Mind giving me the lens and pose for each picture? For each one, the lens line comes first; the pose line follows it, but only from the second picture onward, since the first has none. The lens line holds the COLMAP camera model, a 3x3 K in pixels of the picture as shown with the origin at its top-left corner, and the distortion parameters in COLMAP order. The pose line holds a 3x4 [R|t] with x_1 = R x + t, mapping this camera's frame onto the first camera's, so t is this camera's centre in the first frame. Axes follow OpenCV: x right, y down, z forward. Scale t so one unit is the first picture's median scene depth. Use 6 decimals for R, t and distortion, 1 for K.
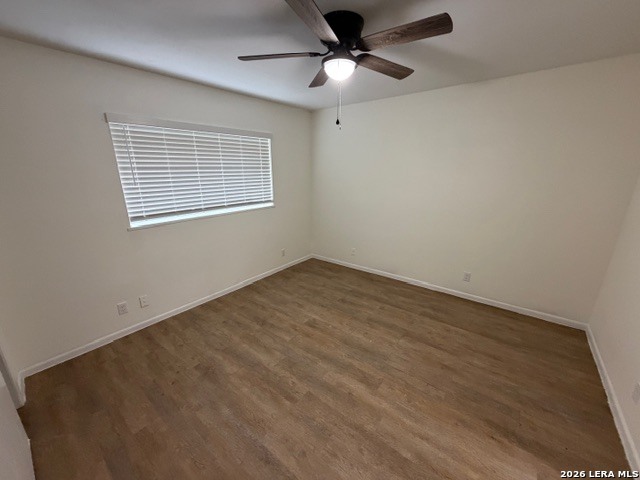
lens RADIAL K [[255.6, 0, 320.5], [0, 255.6, 240.4], [0, 0, 1]] dist [0.000180, -0.000094]
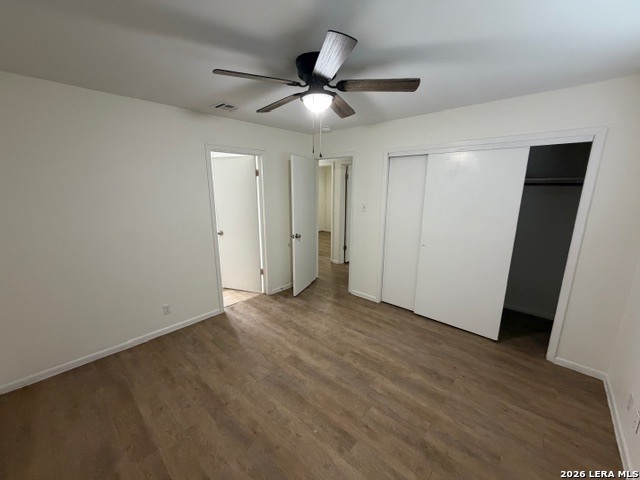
lens RADIAL K [[255.6, 0, 320.0], [0, 255.6, 241.3], [0, 0, 1]] dist [0.000180, -0.000094]
pose [[-0.997308, -0.014238, 0.071930, -0.014491], [0.020920, 0.884947, 0.465221, -0.481666], [-0.070278, 0.465474, -0.882267, 1.617852]]
